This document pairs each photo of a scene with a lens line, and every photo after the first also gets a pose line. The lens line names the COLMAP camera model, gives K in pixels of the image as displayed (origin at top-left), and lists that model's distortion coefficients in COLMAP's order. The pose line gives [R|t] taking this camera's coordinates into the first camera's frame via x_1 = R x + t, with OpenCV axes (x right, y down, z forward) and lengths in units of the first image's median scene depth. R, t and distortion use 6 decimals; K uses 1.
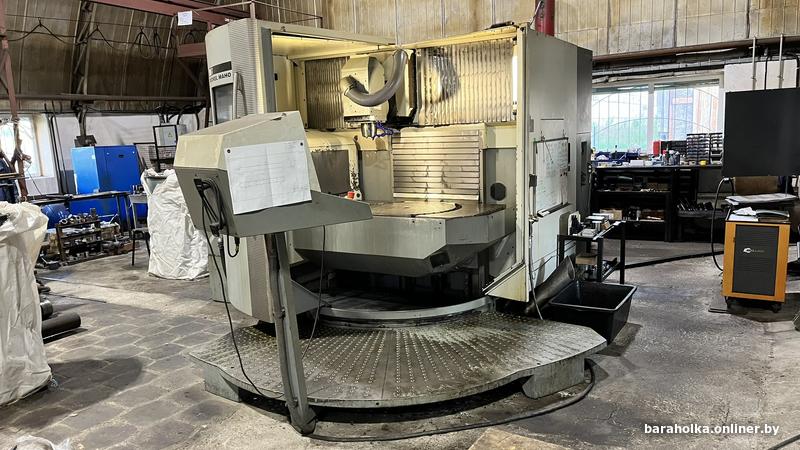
lens RADIAL K [[601.7, 0, 395.0], [0, 601.7, 229.7], [0, 0, 1]] dist [0.069786, -0.091356]
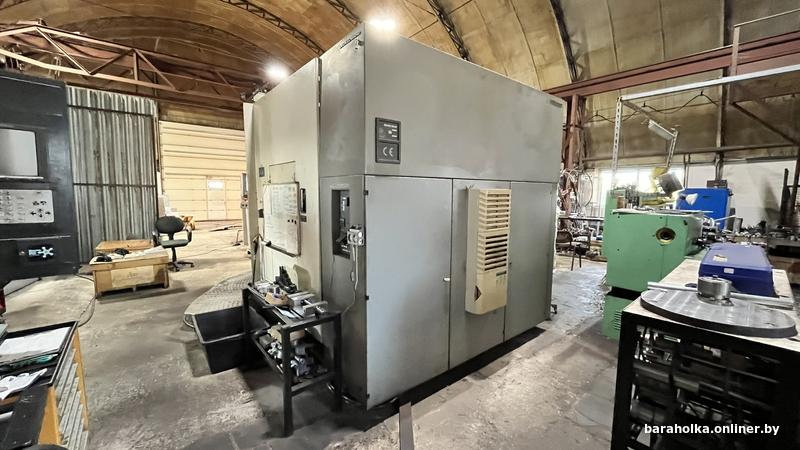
lens RADIAL K [[321.8, 0, 400.0], [0, 321.8, 225.0], [0, 0, 1]] dist [-0.005897, 0.000088]
pose [[-0.331074, 0.134573, -0.933959, 0.744335], [-0.146117, 0.970528, 0.191638, -0.222421], [0.932223, 0.199913, -0.301653, 1.418770]]
